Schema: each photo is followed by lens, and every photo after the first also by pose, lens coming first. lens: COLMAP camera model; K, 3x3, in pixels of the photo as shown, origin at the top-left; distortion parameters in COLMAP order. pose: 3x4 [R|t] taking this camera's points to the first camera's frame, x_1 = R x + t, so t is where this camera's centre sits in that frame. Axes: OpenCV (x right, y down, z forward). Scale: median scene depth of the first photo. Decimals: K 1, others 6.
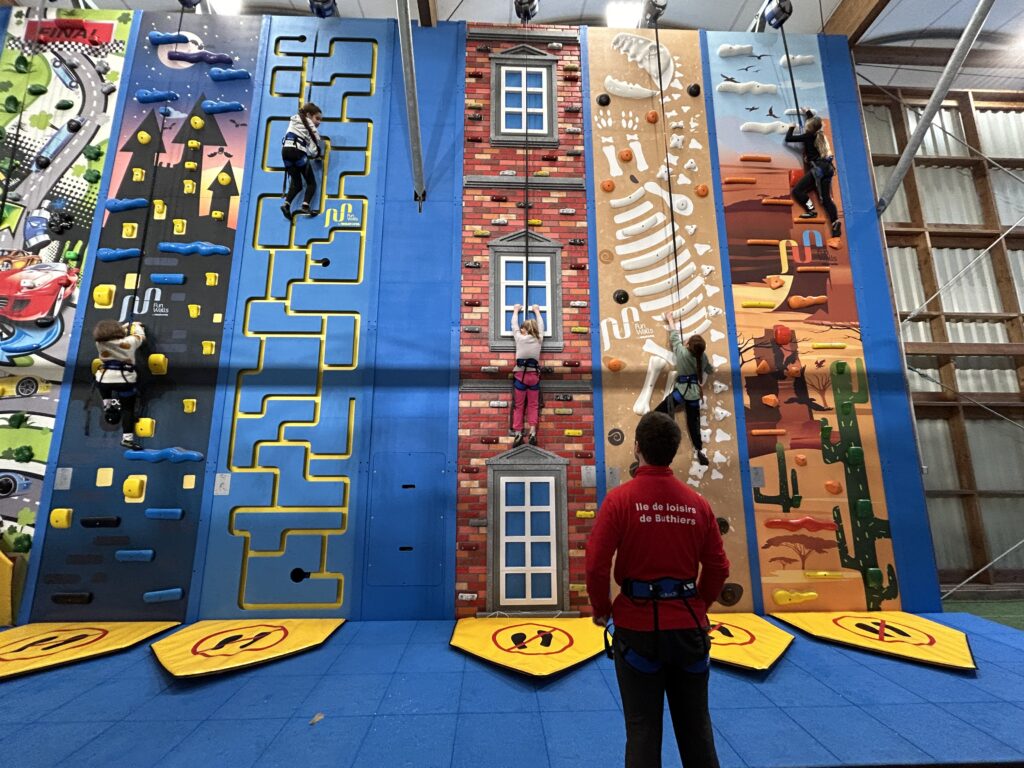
lens RADIAL K [[412.9, 0, 506.3], [0, 412.9, 382.9], [0, 0, 1]] dist [-0.000764, 0.000270]
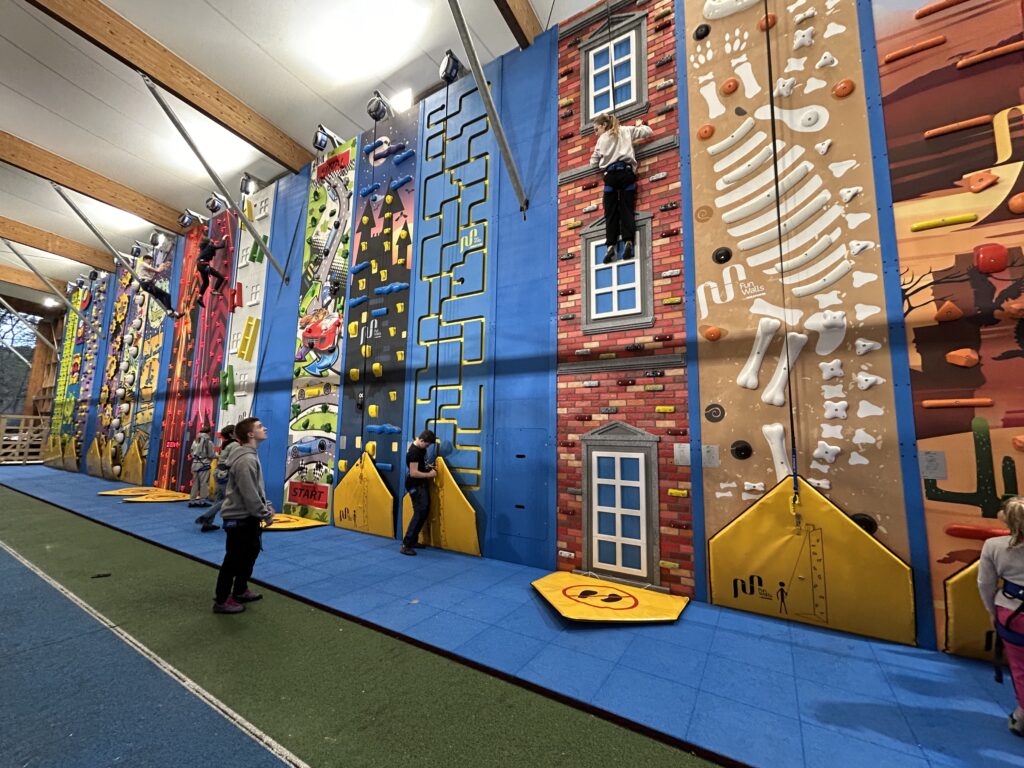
lens RADIAL K [[411.7, 0, 511.4], [0, 411.7, 385.2], [0, 0, 1]] dist [-0.001742, 0.001789]
pose [[0.833176, -0.051863, -0.550571, 0.383264], [0.077213, 0.996750, 0.022954, 0.013980], [0.547592, -0.061637, 0.834472, -0.000396]]
